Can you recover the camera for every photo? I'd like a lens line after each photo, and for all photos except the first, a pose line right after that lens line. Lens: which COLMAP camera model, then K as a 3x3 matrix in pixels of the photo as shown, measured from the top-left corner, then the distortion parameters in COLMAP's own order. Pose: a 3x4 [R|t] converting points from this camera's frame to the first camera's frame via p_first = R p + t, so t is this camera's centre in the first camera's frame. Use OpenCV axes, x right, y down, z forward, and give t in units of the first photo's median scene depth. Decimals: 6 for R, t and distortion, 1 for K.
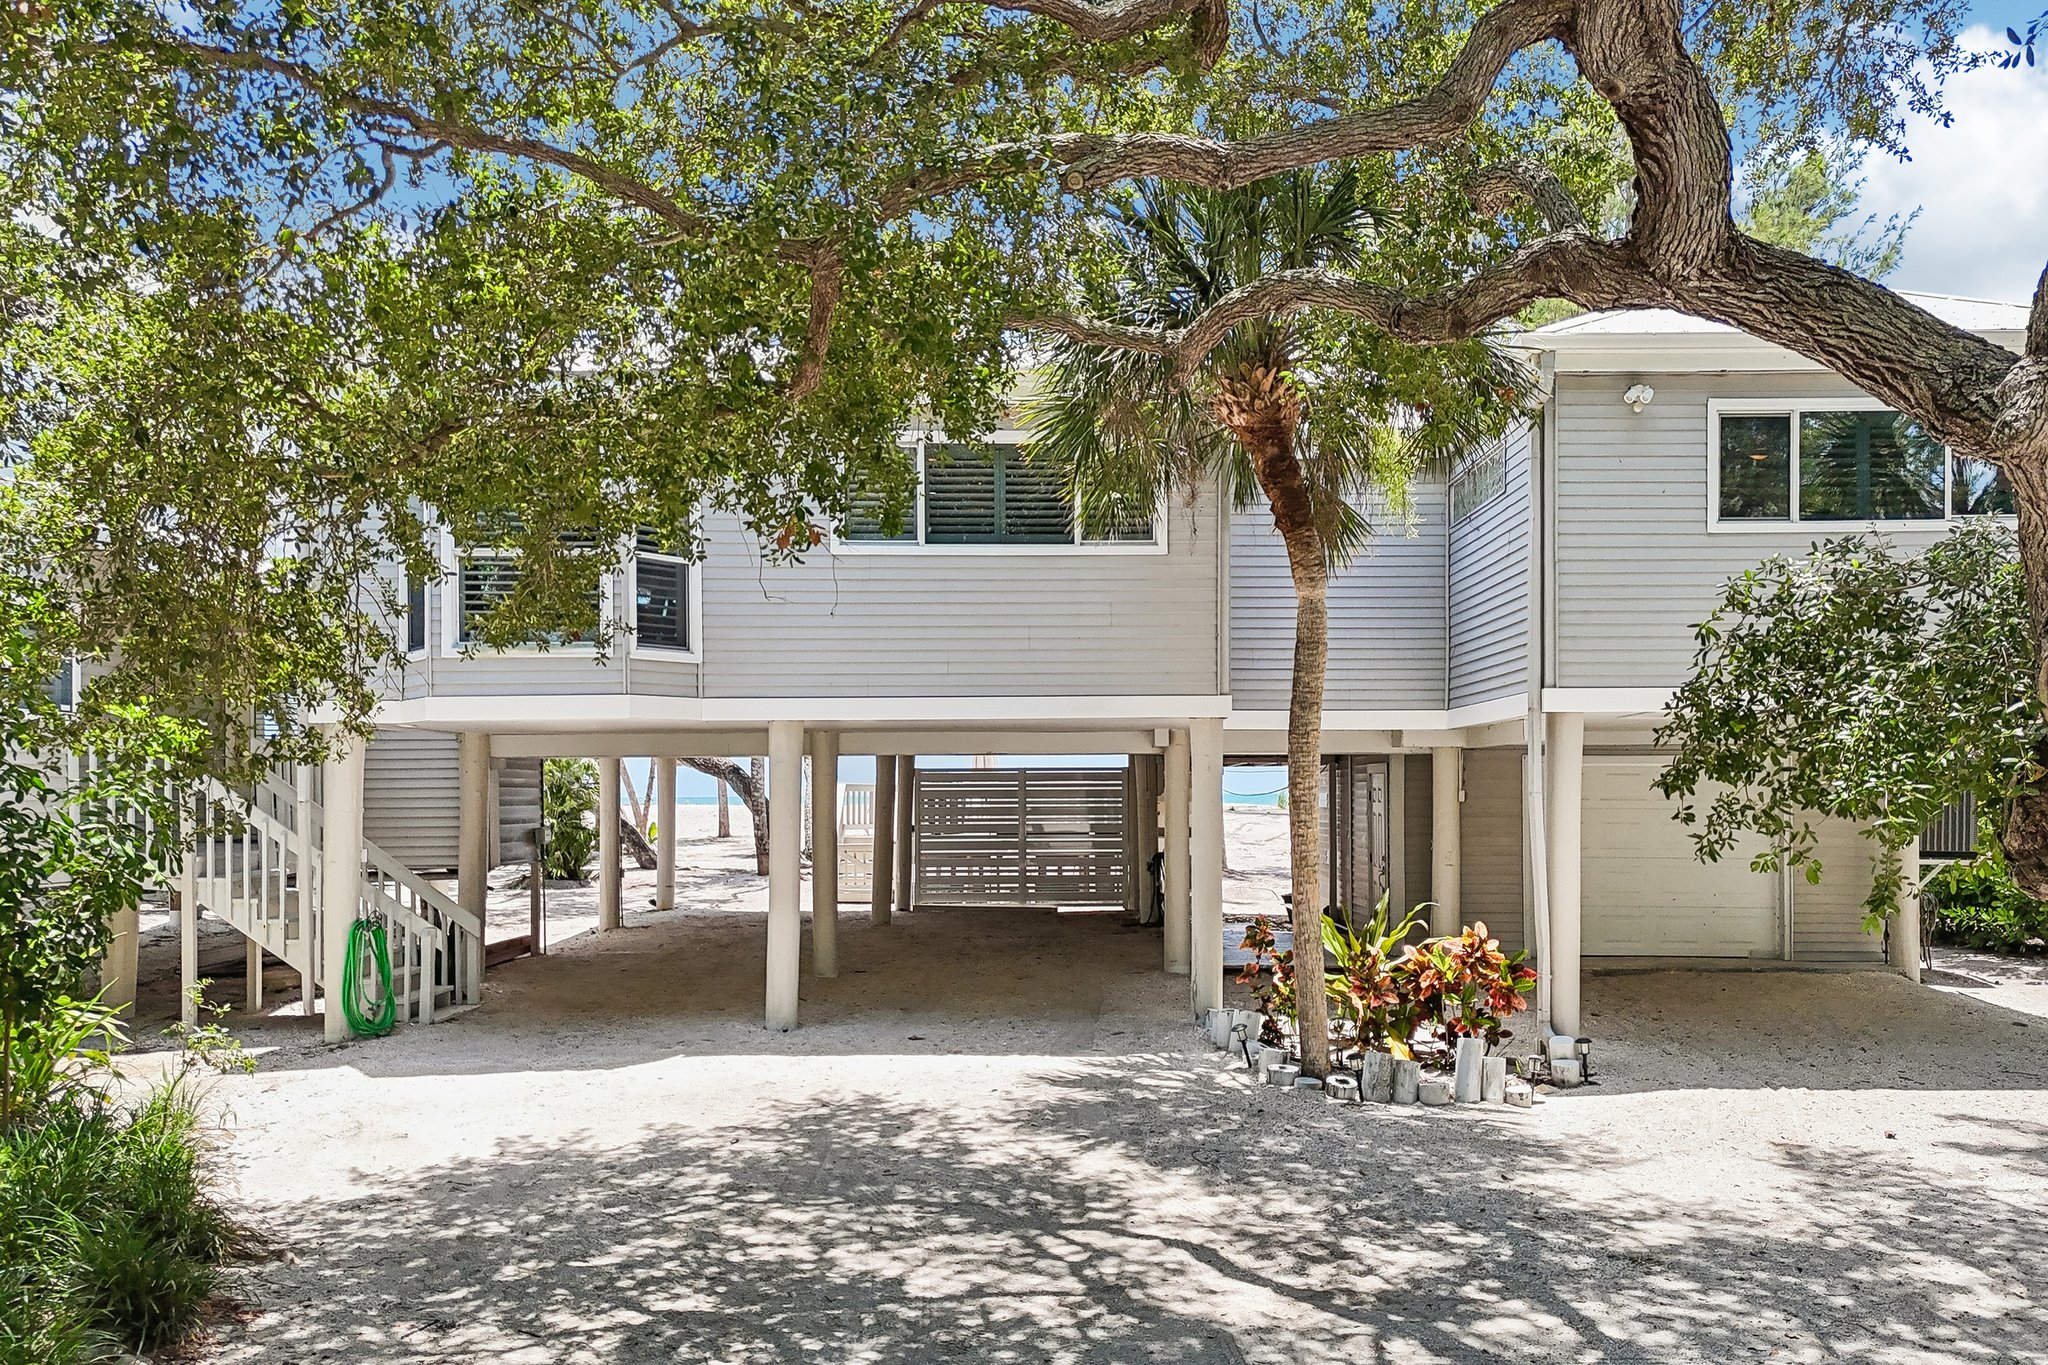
lens RADIAL K [[1447.8, 0, 1073.4], [0, 1447.8, 745.7], [0, 0, 1]] dist [0.057279, -0.050950]
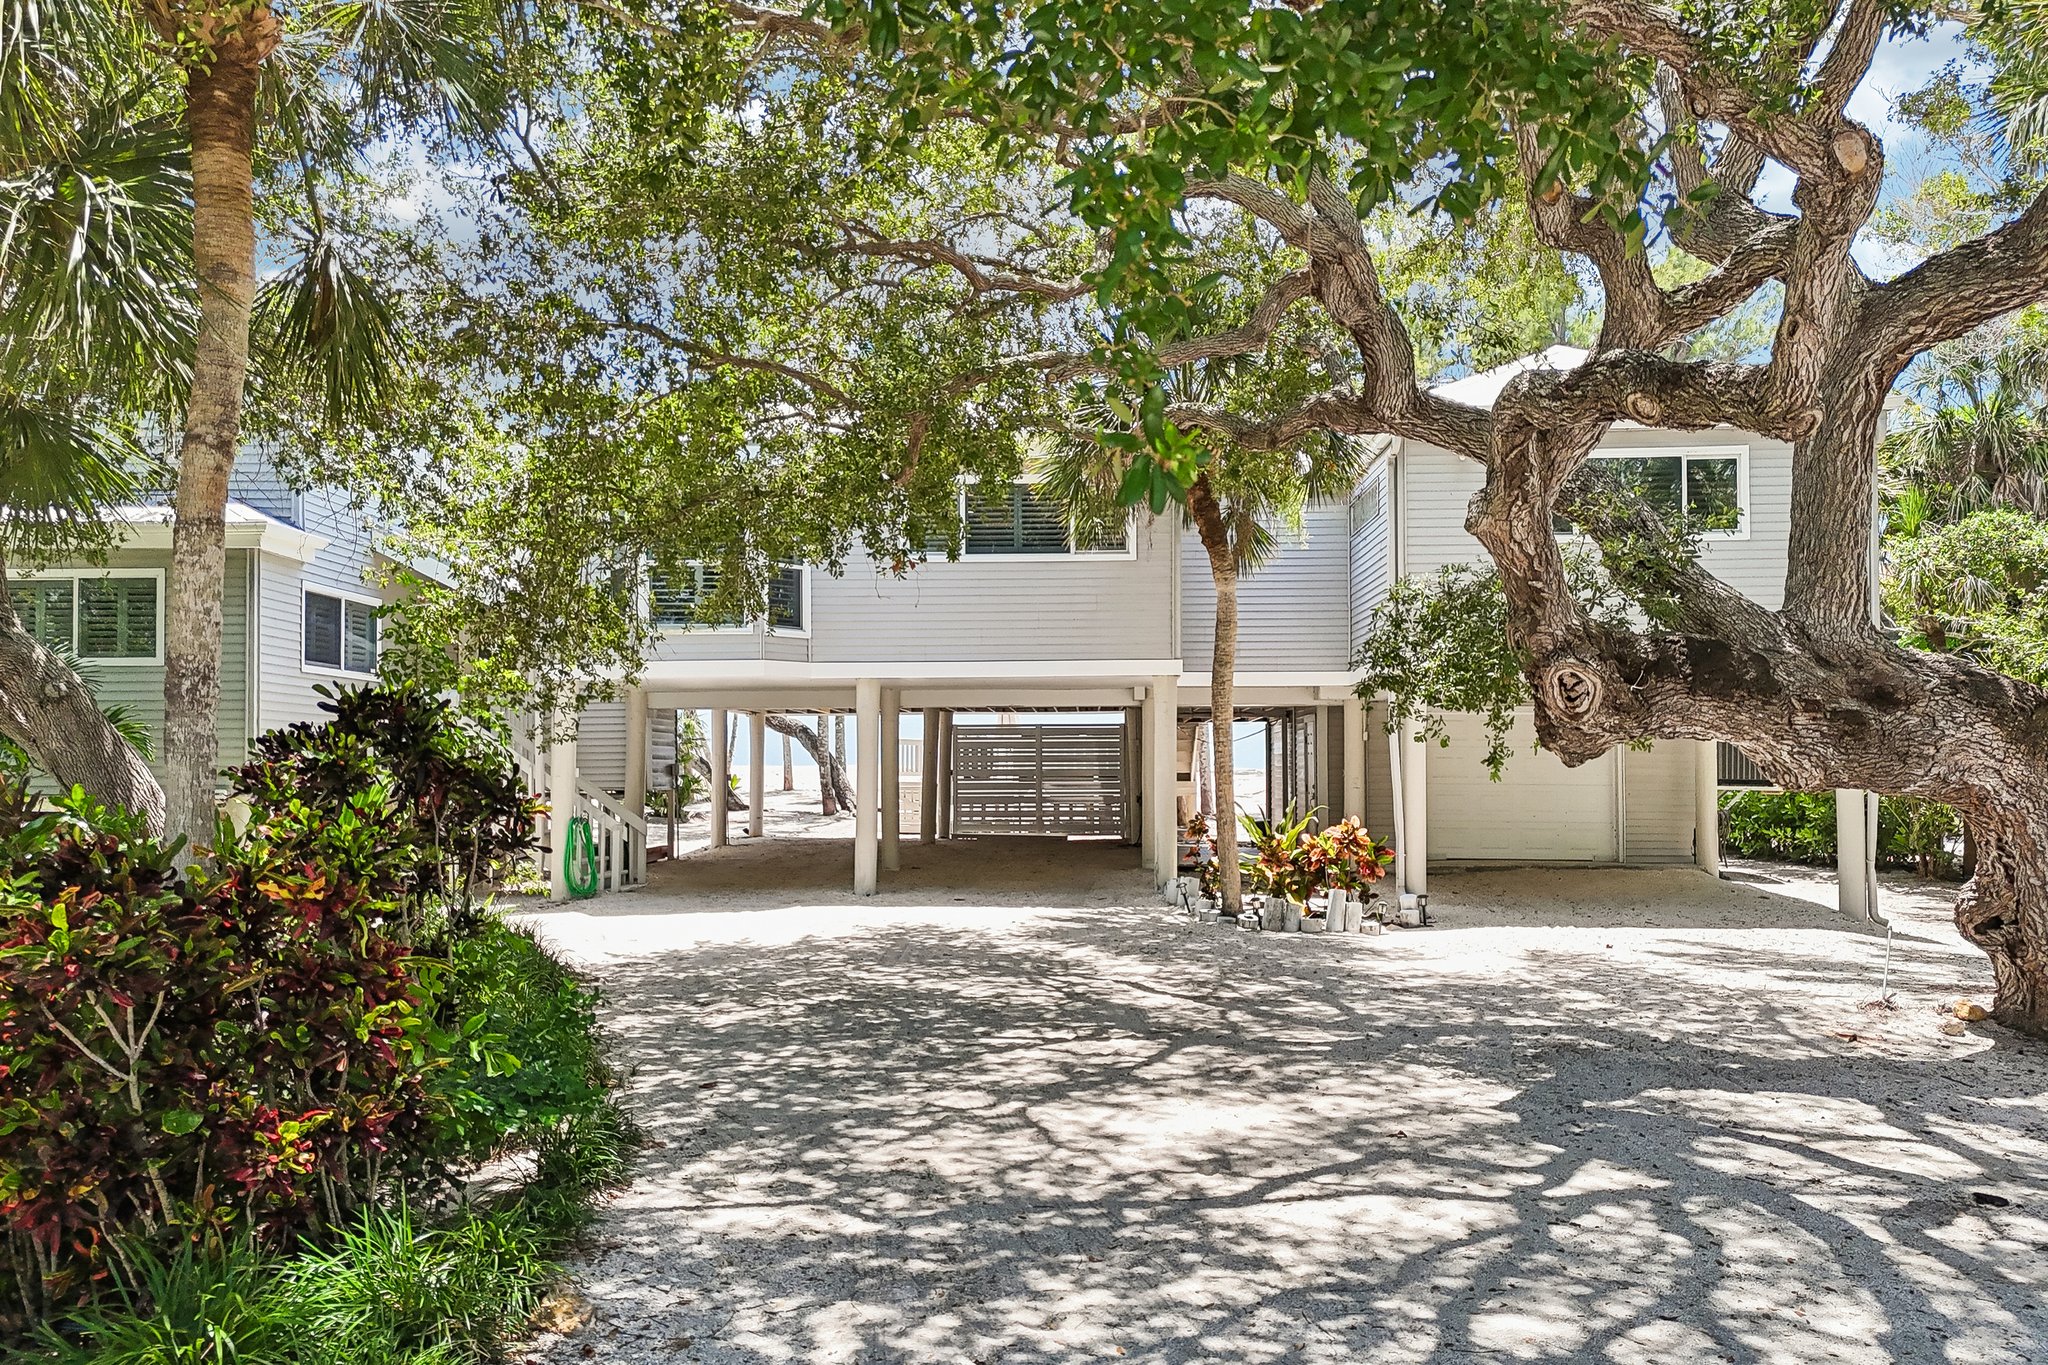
lens RADIAL K [[1536.6, 0, 1019.2], [0, 1536.6, 629.6], [0, 0, 1]] dist [0.051490, -0.044313]
pose [[0.998385, -0.005667, -0.056528, 0.037084], [0.001826, 0.997699, -0.067775, 0.039050], [0.056782, 0.067562, 0.996098, -0.518542]]
